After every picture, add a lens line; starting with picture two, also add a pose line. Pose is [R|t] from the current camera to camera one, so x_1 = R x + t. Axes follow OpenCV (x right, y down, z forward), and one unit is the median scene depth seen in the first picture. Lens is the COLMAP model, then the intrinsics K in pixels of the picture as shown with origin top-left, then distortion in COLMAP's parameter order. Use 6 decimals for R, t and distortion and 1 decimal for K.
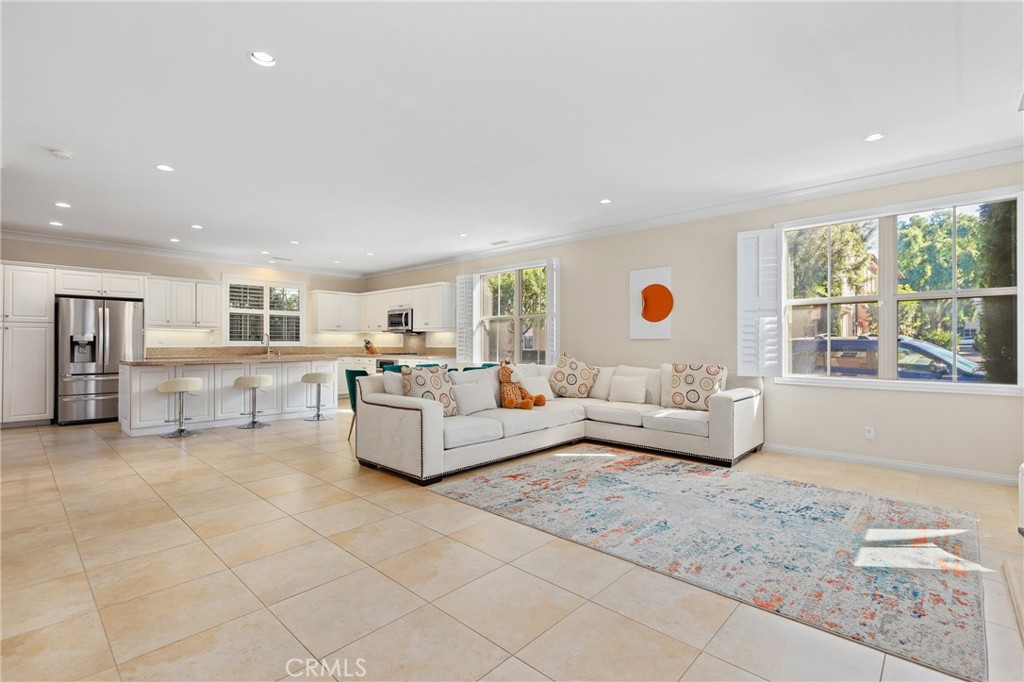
lens RADIAL K [[470.0, 0, 510.9], [0, 470.0, 339.8], [0, 0, 1]] dist [-0.000882, 0.001014]
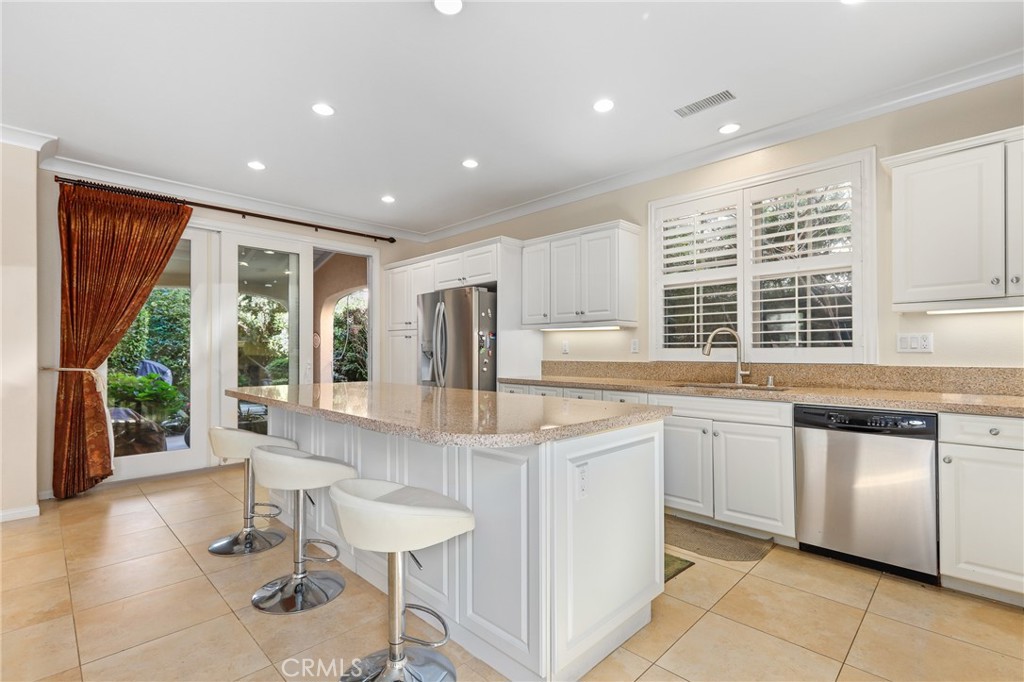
lens RADIAL K [[470.0, 0, 513.5], [0, 470.0, 349.3], [0, 0, 1]] dist [-0.000882, 0.001014]
pose [[-0.021961, -0.009102, -0.999717, -0.304453], [0.011554, 0.999889, -0.009358, 0.010784], [0.999692, -0.011756, -0.021854, 1.786317]]
